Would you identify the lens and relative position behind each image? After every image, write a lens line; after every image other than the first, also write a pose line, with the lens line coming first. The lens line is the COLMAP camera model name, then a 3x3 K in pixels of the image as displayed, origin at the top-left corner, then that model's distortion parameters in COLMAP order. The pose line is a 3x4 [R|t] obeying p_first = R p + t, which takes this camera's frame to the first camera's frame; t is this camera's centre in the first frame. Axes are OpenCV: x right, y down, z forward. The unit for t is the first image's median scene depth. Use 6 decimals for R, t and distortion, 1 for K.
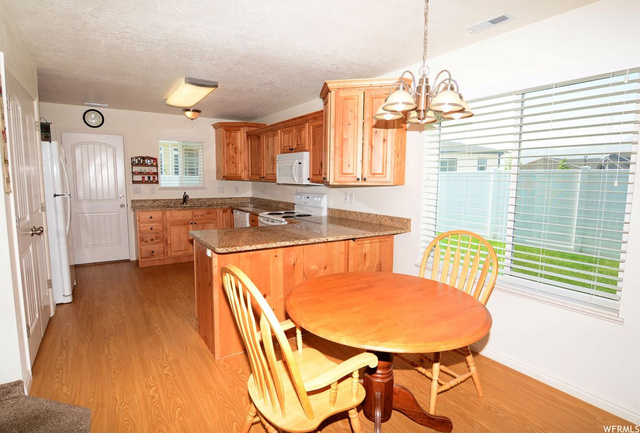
lens RADIAL K [[334.9, 0, 321.3], [0, 334.9, 218.7], [0, 0, 1]] dist [-0.001435, -0.024704]
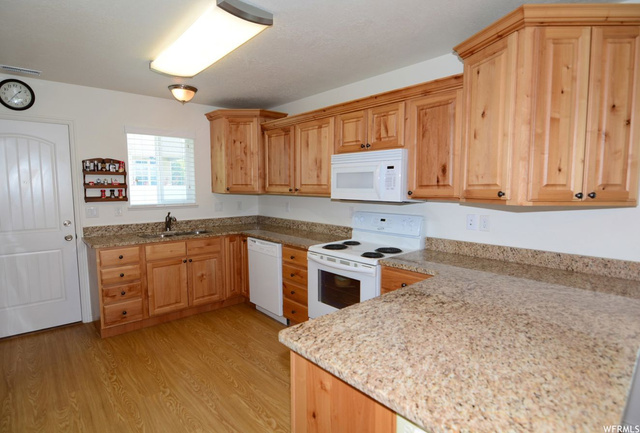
lens RADIAL K [[328.7, 0, 318.9], [0, 328.7, 218.9], [0, 0, 1]] dist [-0.000575, -0.016921]
pose [[0.989163, -0.025482, 0.144595, -0.269118], [0.028348, 0.999440, -0.017793, -0.060497], [-0.144061, 0.021699, 0.989331, 0.400856]]
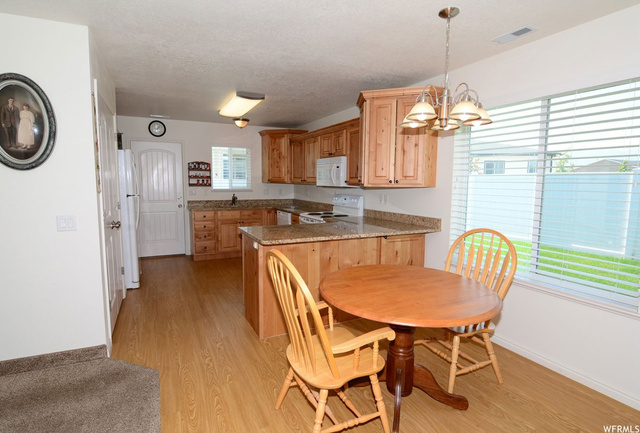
lens RADIAL K [[334.9, 0, 321.3], [0, 334.9, 218.7], [0, 0, 1]] dist [-0.001435, -0.024704]
pose [[0.992182, 0.011249, -0.124288, 0.017576], [-0.012515, 0.999877, -0.009407, 0.010534], [0.124167, 0.010889, 0.992202, -0.067223]]
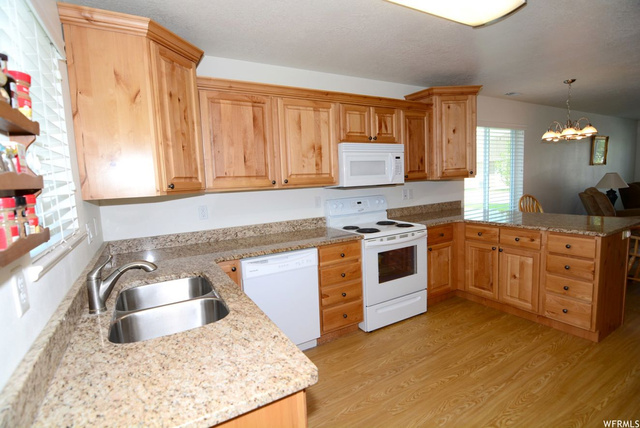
lens RADIAL K [[309.4, 0, 320.1], [0, 309.4, 216.3], [0, 0, 1]] dist [-0.018884, -0.001406]
pose [[0.066521, -0.137007, 0.988334, -0.788409], [0.165605, 0.978306, 0.124471, -0.143022], [-0.983946, 0.155393, 0.087767, 1.080392]]
